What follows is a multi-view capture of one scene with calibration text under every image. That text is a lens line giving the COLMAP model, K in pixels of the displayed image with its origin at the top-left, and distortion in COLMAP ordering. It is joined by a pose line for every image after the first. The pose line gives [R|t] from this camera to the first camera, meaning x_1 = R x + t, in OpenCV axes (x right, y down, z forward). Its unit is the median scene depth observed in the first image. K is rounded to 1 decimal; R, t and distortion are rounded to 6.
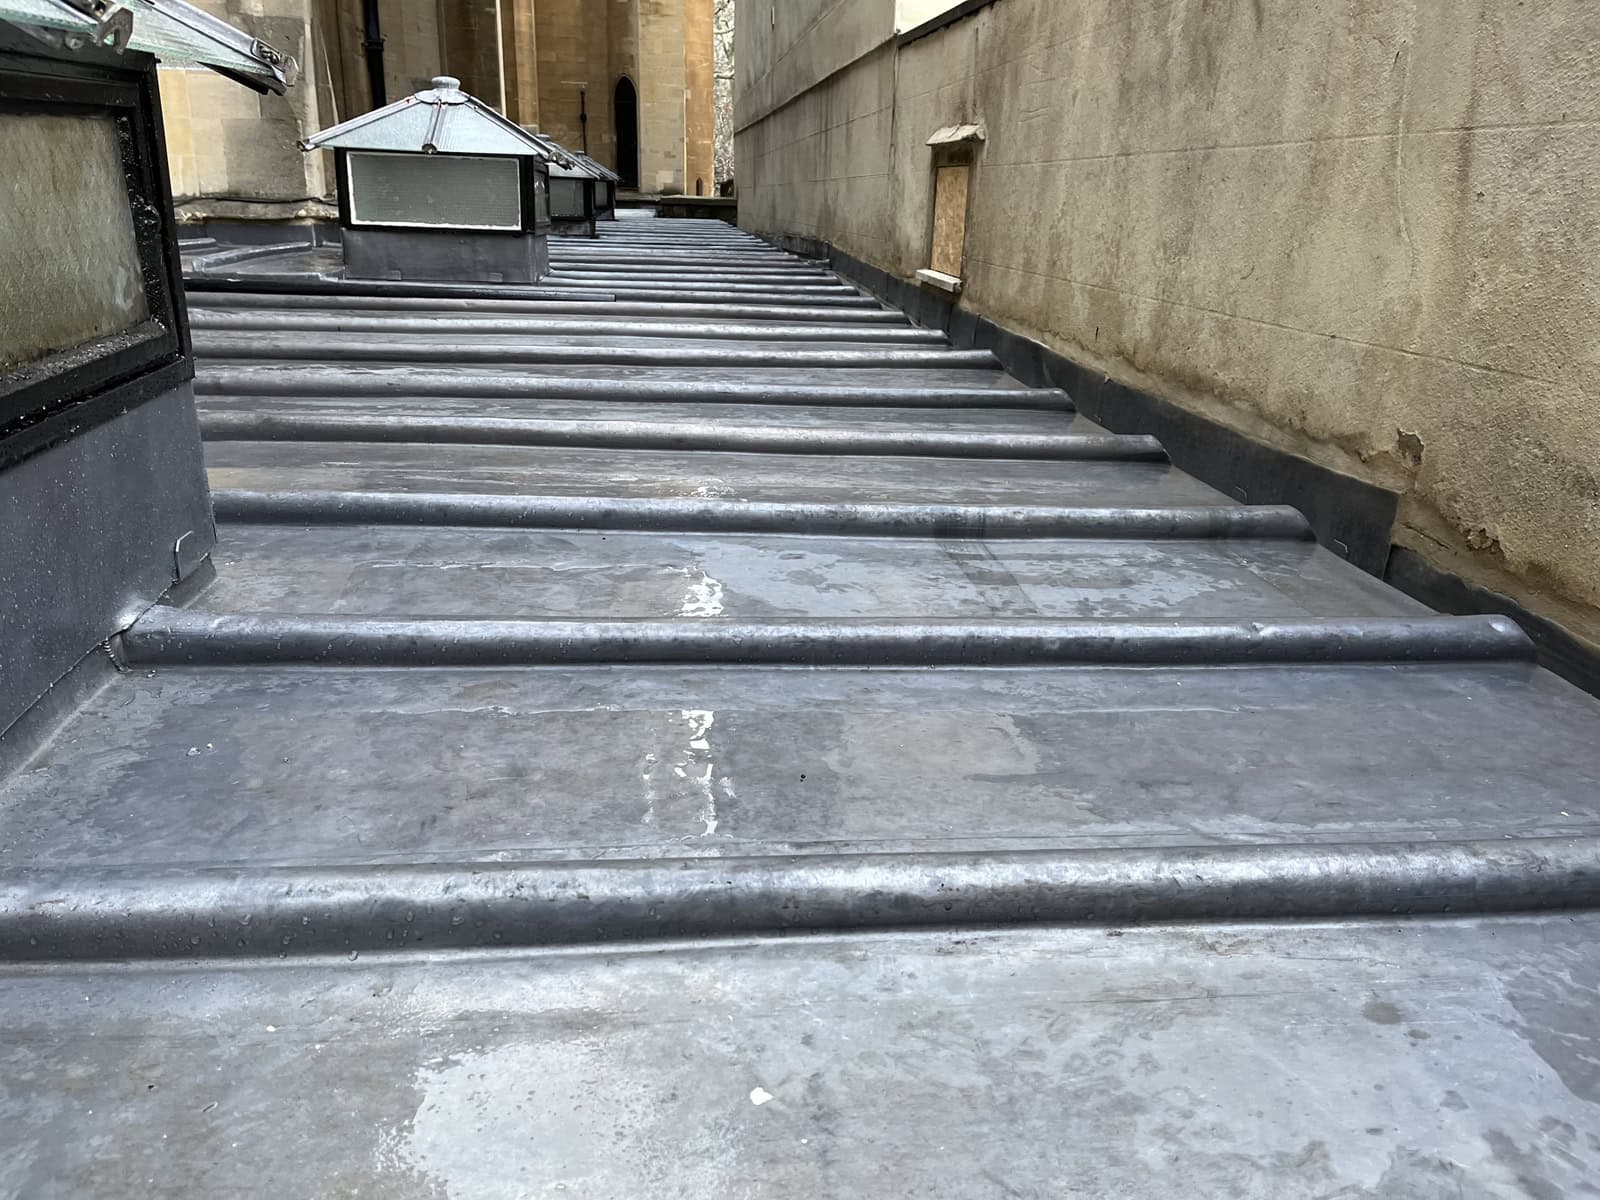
lens RADIAL K [[1218.2, 0, 808.9], [0, 1218.2, 597.1], [0, 0, 1]] dist [0.063253, -0.090710]
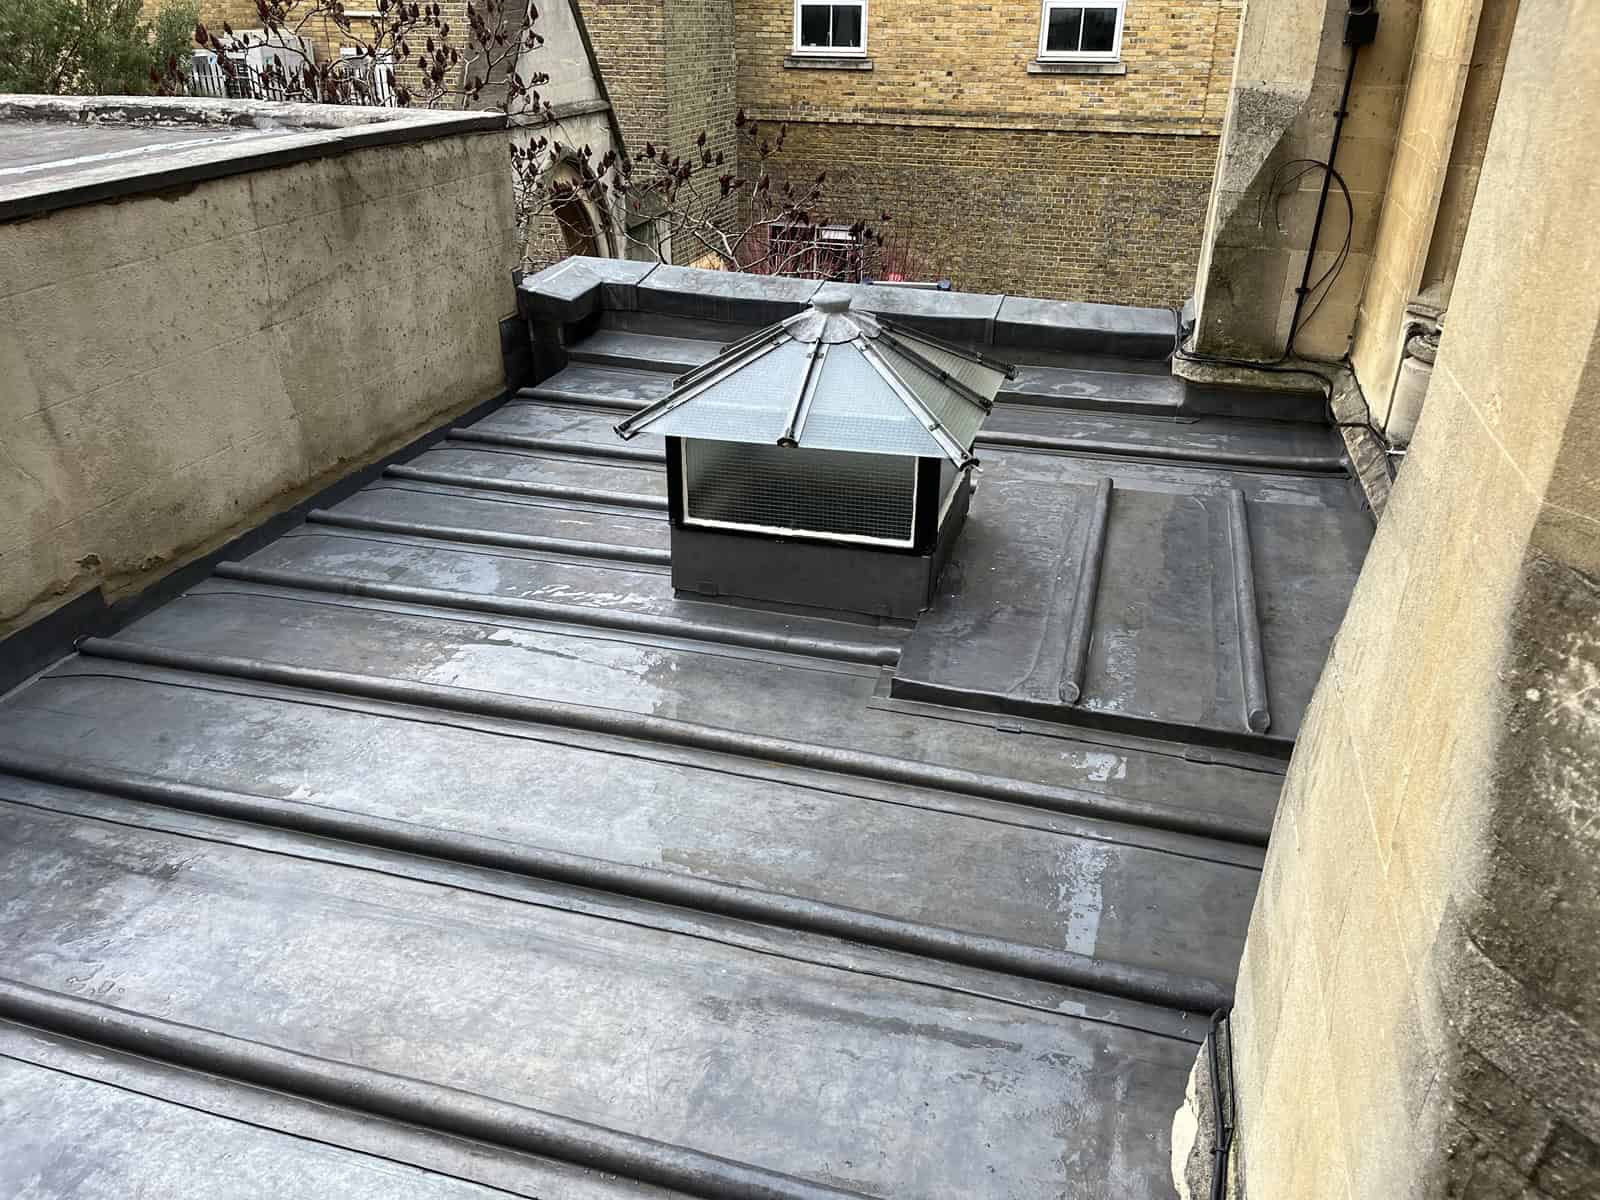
lens RADIAL K [[1218.2, 0, 797.3], [0, 1218.2, 599.9], [0, 0, 1]] dist [0.063253, -0.090710]
pose [[-0.919779, -0.206174, 0.333914, -1.227325], [0.092069, 0.713759, 0.694314, -1.382547], [-0.381483, 0.669358, -0.637518, 1.964138]]
